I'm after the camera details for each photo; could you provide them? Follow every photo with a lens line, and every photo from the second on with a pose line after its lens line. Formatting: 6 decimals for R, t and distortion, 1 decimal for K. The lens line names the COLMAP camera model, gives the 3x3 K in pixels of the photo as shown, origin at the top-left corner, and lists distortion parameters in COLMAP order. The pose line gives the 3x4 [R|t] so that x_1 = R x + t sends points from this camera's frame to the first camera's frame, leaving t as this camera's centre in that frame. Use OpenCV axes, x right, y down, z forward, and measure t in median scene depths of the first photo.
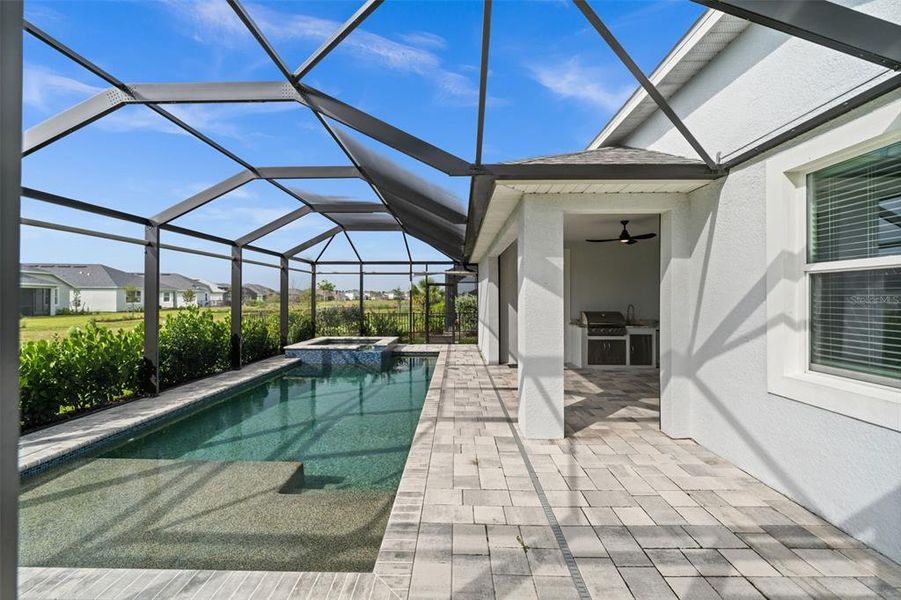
lens RADIAL K [[359.0, 0, 449.1], [0, 359.0, 296.8], [0, 0, 1]] dist [-0.001628, 0.000048]
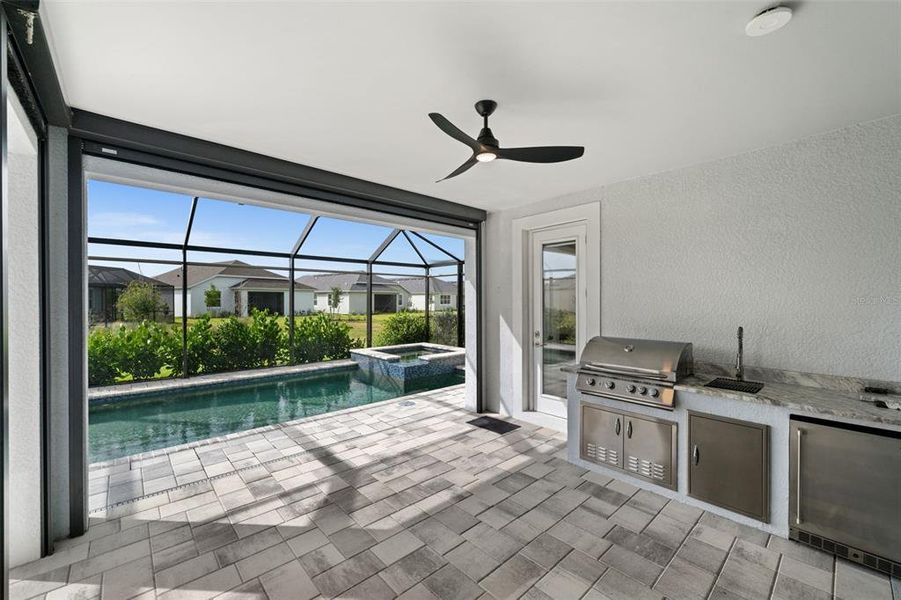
lens RADIAL K [[364.5, 0, 447.7], [0, 364.5, 299.6], [0, 0, 1]] dist [-0.001109, -0.000034]
pose [[0.682540, -0.002478, -0.730844, 1.059882], [0.004080, 0.999992, 0.000420, -0.011200], [0.730837, -0.003269, 0.682545, 1.015632]]
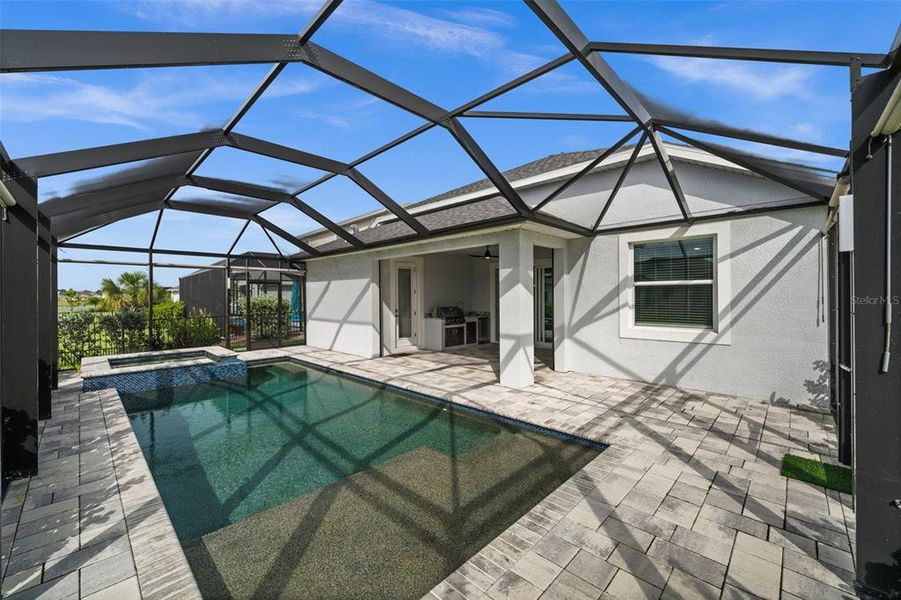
lens RADIAL K [[359.0, 0, 449.1], [0, 359.0, 296.8], [0, 0, 1]] dist [-0.001628, 0.000048]
pose [[0.682941, -0.005923, 0.730450, -0.996571], [0.003760, 0.999982, 0.004593, -0.003760], [-0.730464, -0.000390, 0.682951, 0.158309]]
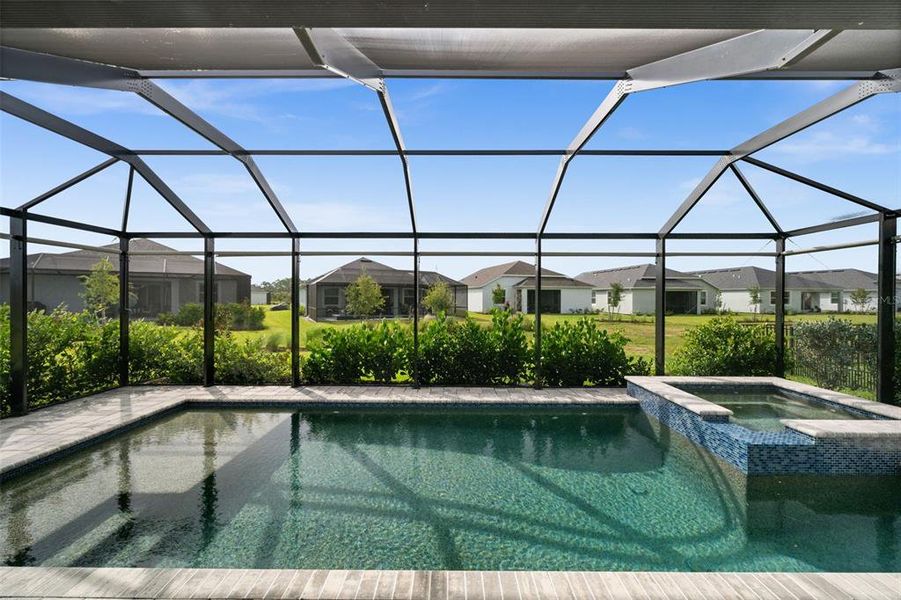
lens RADIAL K [[359.0, 0, 449.1], [0, 359.0, 296.8], [0, 0, 1]] dist [-0.001628, 0.000048]
pose [[0.011278, -0.003890, -0.999929, 0.402740], [0.000825, 0.999992, -0.003881, -0.007792], [0.999936, -0.000781, 0.011281, 1.401907]]
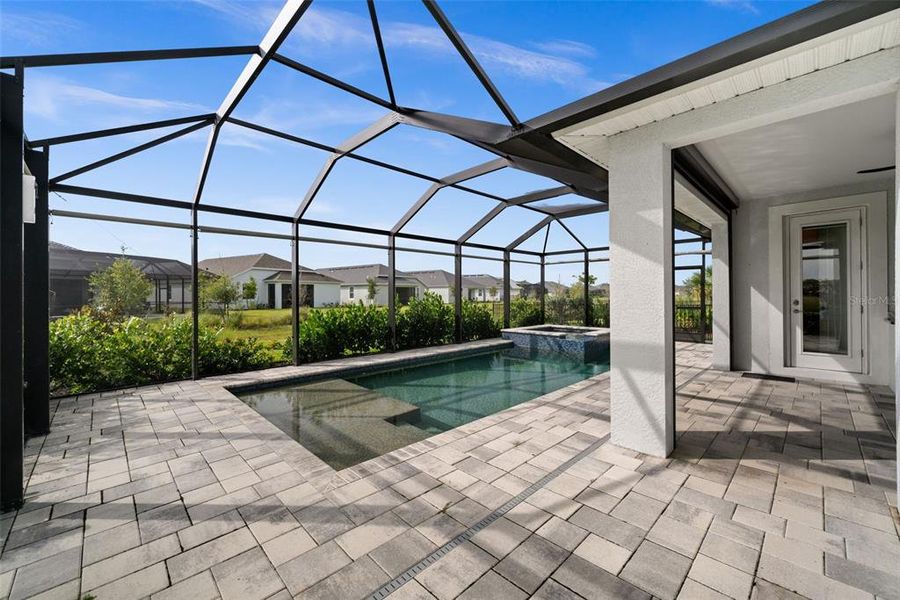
lens RADIAL K [[358.6, 0, 448.6], [0, 358.6, 296.8], [0, 0, 1]] dist [-0.001628, 0.000048]
pose [[0.710319, -0.000346, -0.703879, 0.462241], [0.008271, 0.999935, 0.007855, 0.053542], [0.703831, -0.011401, 0.710276, 0.163208]]
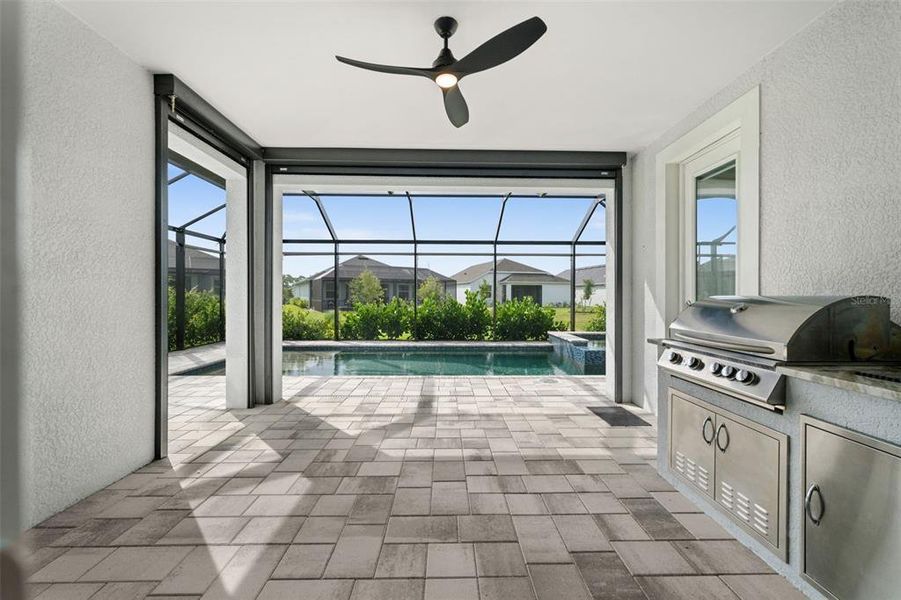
lens RADIAL K [[359.0, 0, 449.1], [0, 359.0, 296.8], [0, 0, 1]] dist [-0.001628, 0.000048]
pose [[0.033810, 0.002622, -0.999425, 1.197357], [0.001130, 0.999996, 0.002662, 0.073724], [0.999428, -0.001220, 0.033807, 1.417380]]
